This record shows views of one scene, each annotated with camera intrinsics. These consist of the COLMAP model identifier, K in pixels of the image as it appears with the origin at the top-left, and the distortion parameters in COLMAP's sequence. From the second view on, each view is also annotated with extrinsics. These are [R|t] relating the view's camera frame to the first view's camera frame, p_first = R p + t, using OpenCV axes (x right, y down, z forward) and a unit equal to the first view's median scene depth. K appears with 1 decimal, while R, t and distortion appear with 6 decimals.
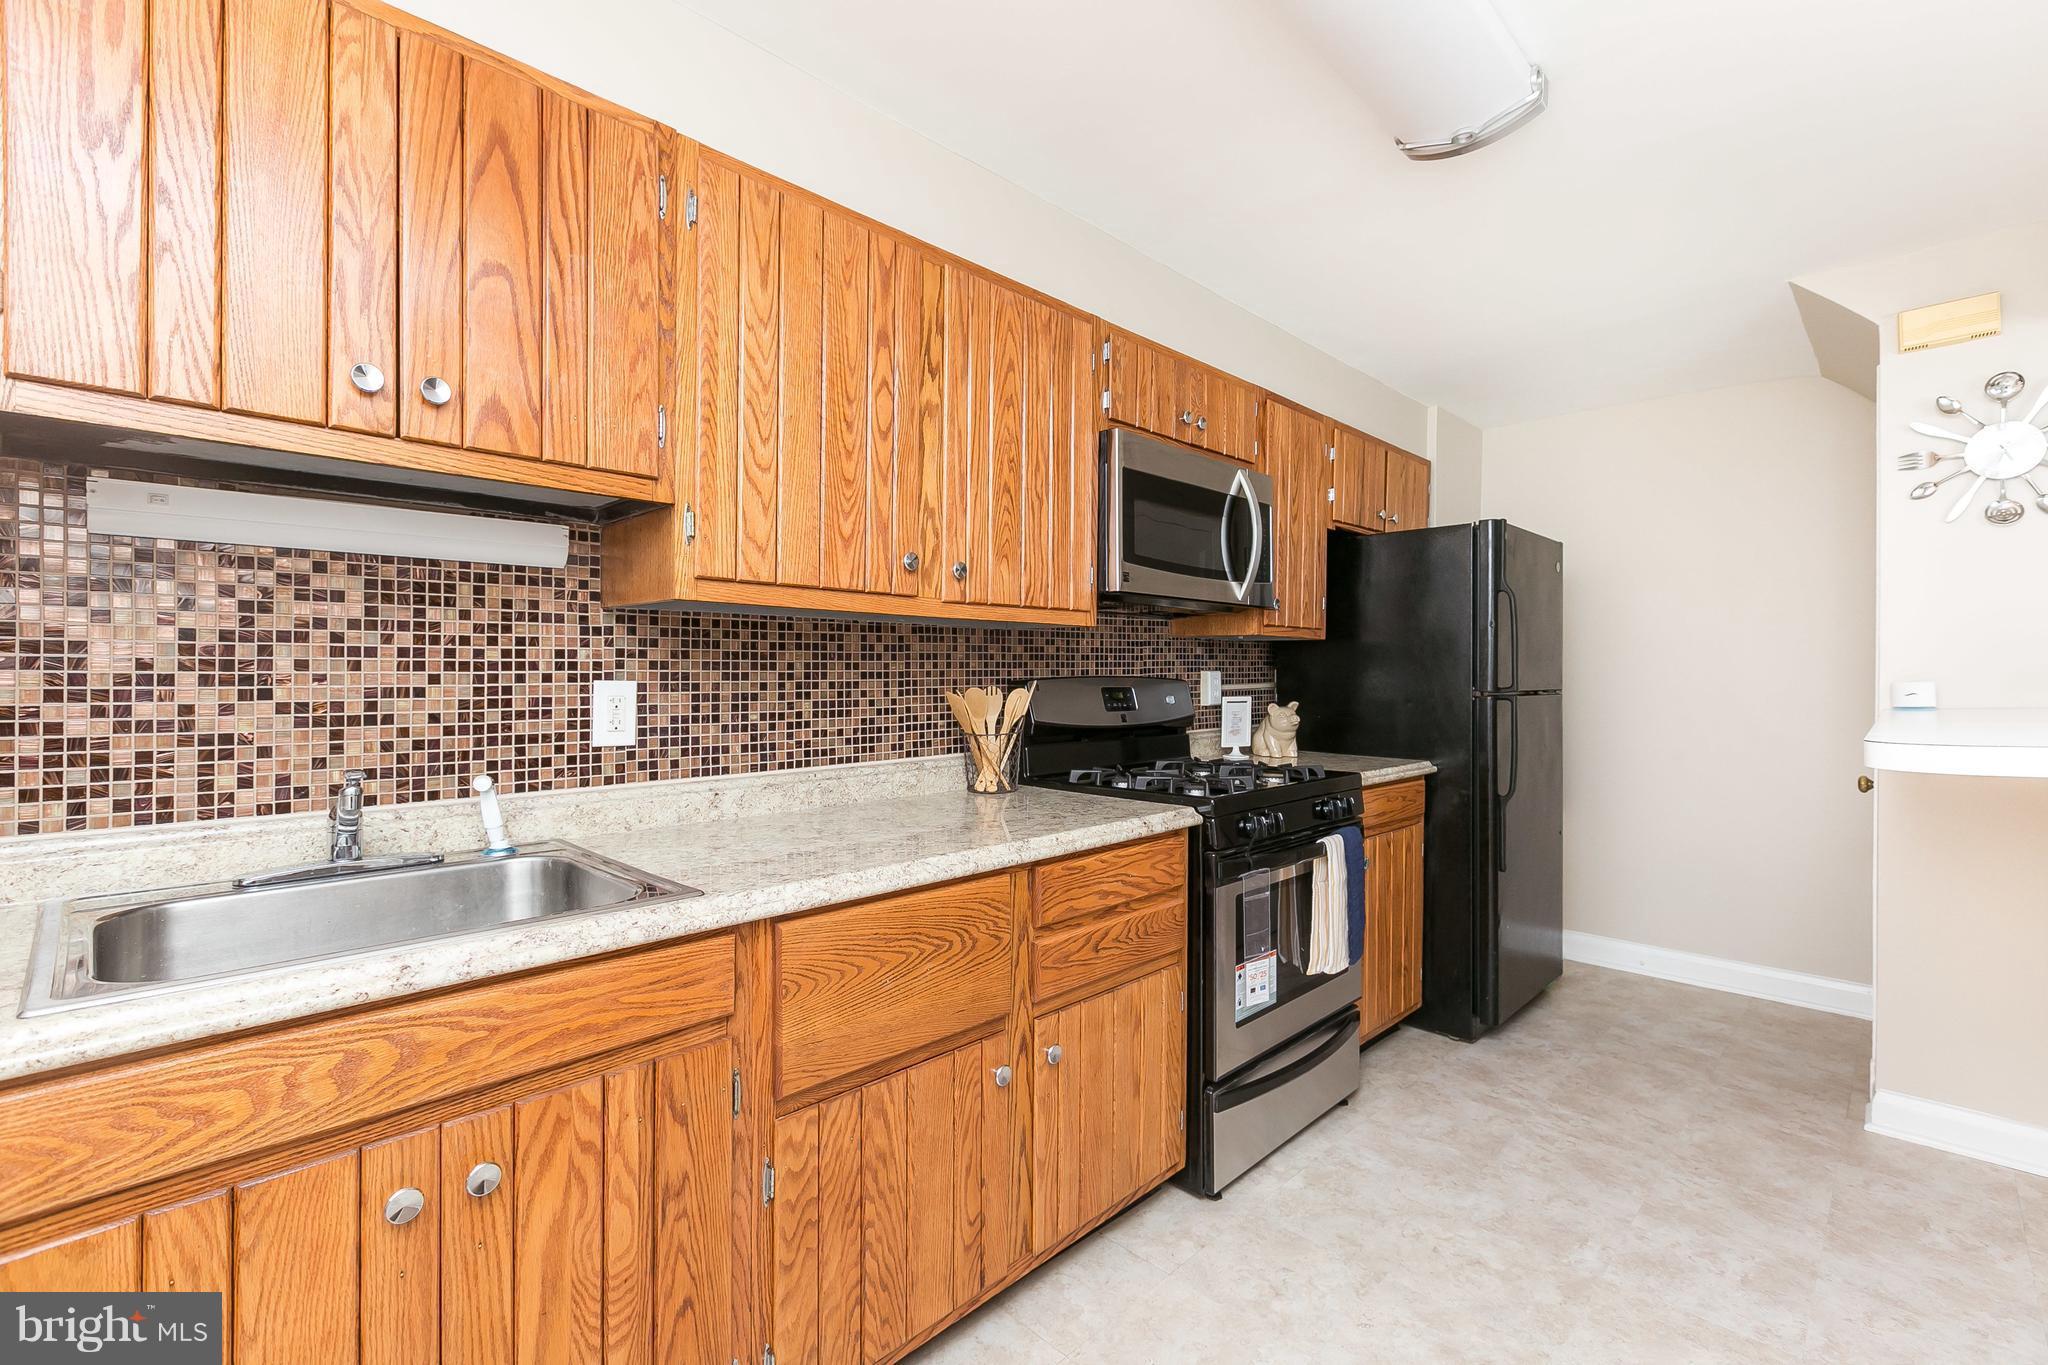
lens RADIAL K [[906.0, 0, 1066.5], [0, 906.0, 687.6], [0, 0, 1]] dist [0.000084, -0.000031]
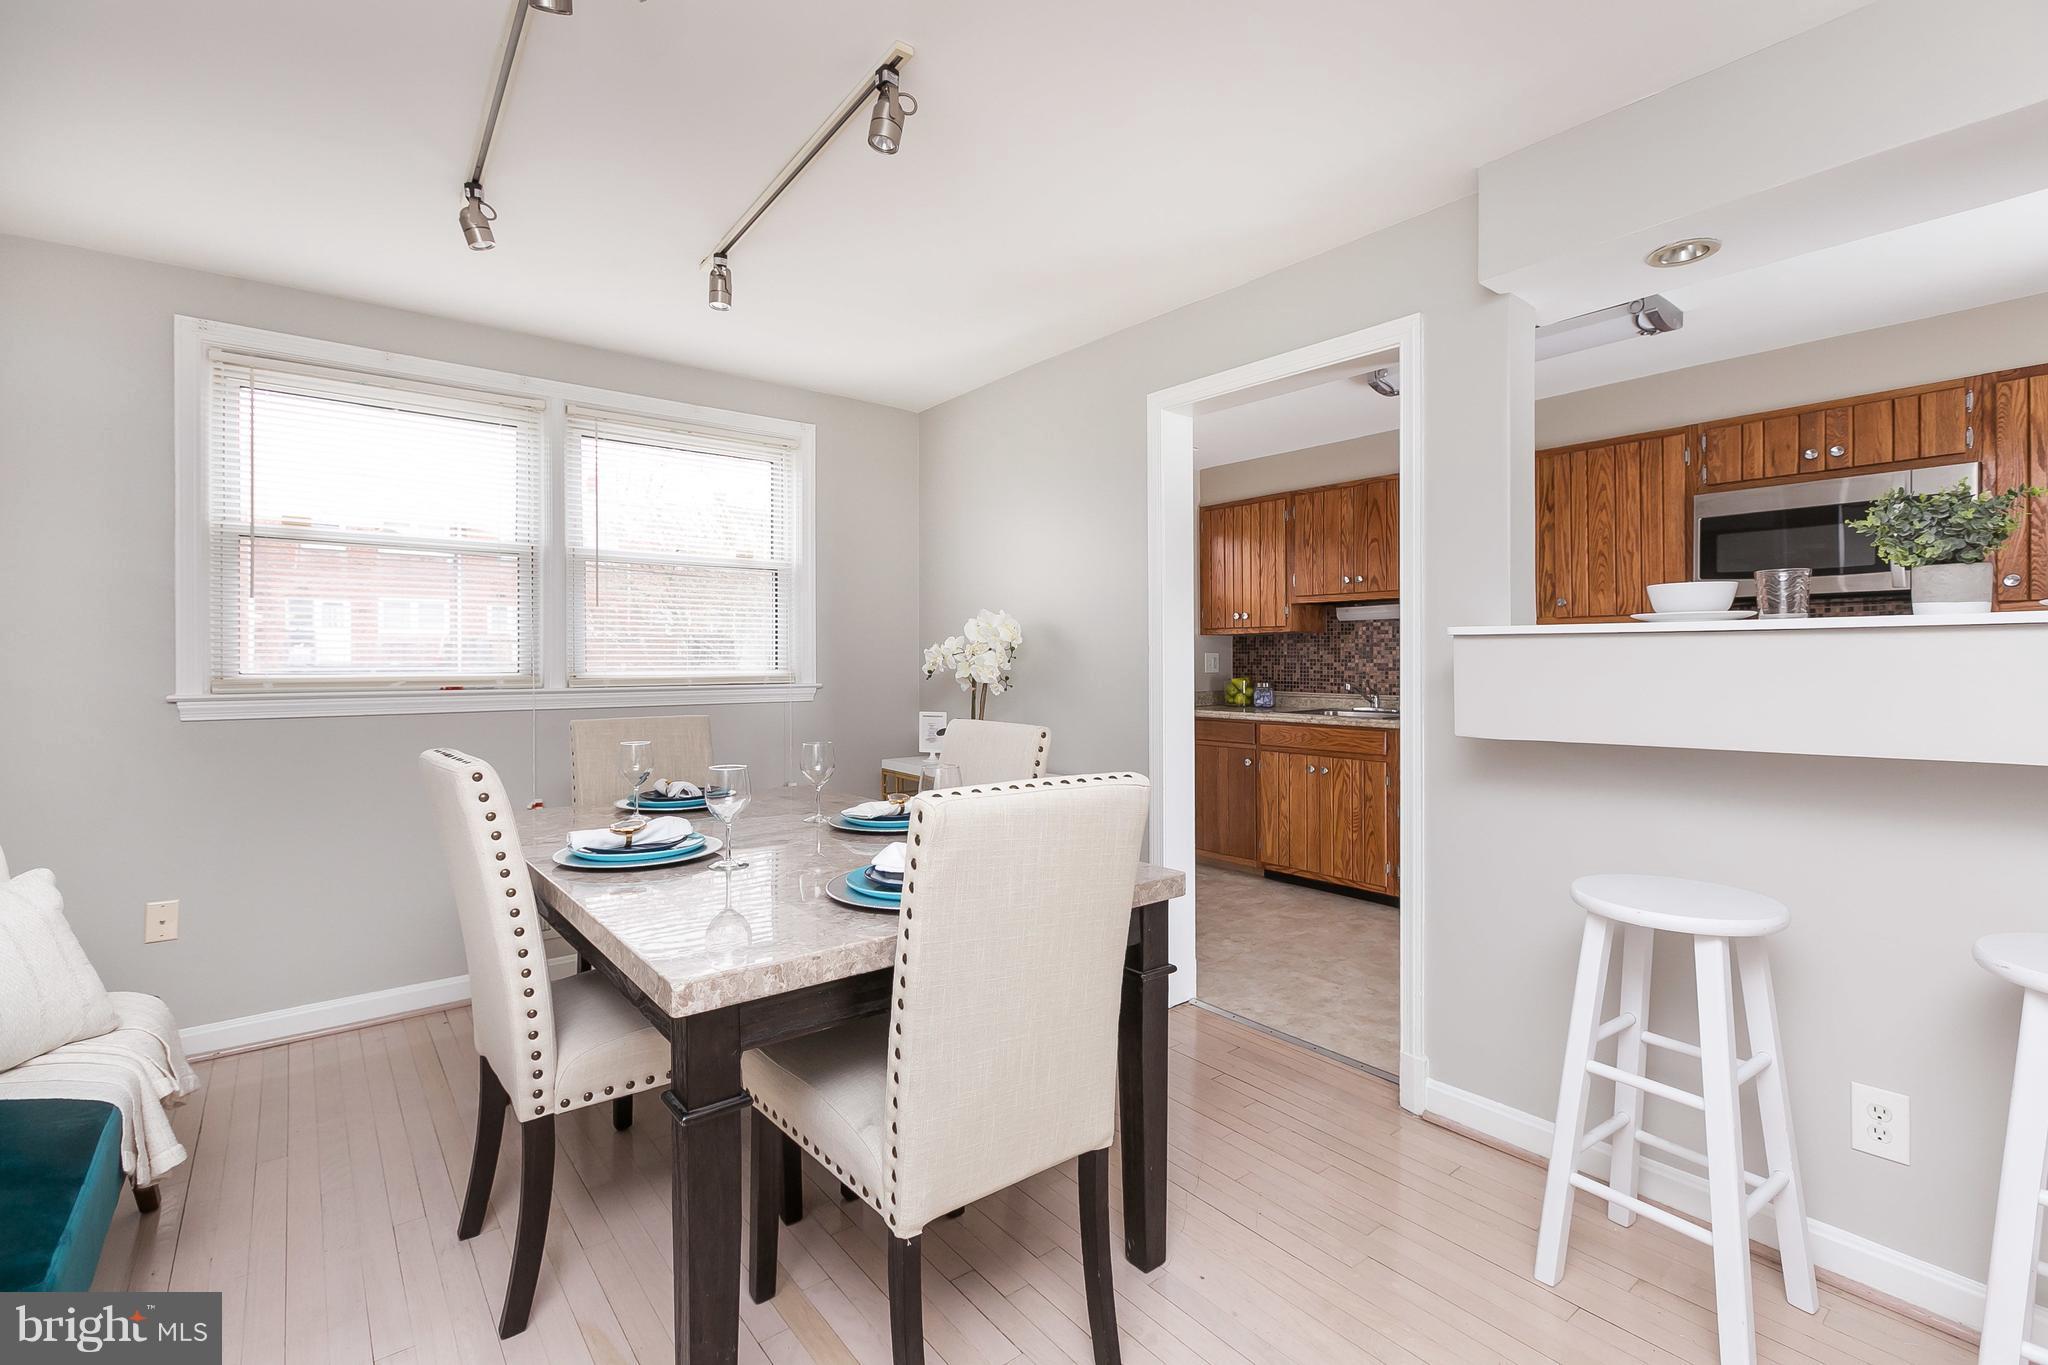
lens RADIAL K [[906.0, 0, 1016.8], [0, 906.0, 668.2], [0, 0, 1]] dist [0.000084, -0.000031]
pose [[-0.128523, 0.006735, -0.991684, 1.690702], [-0.013300, 0.999875, 0.008514, 0.014679], [0.991617, 0.014284, -0.128417, 0.040954]]
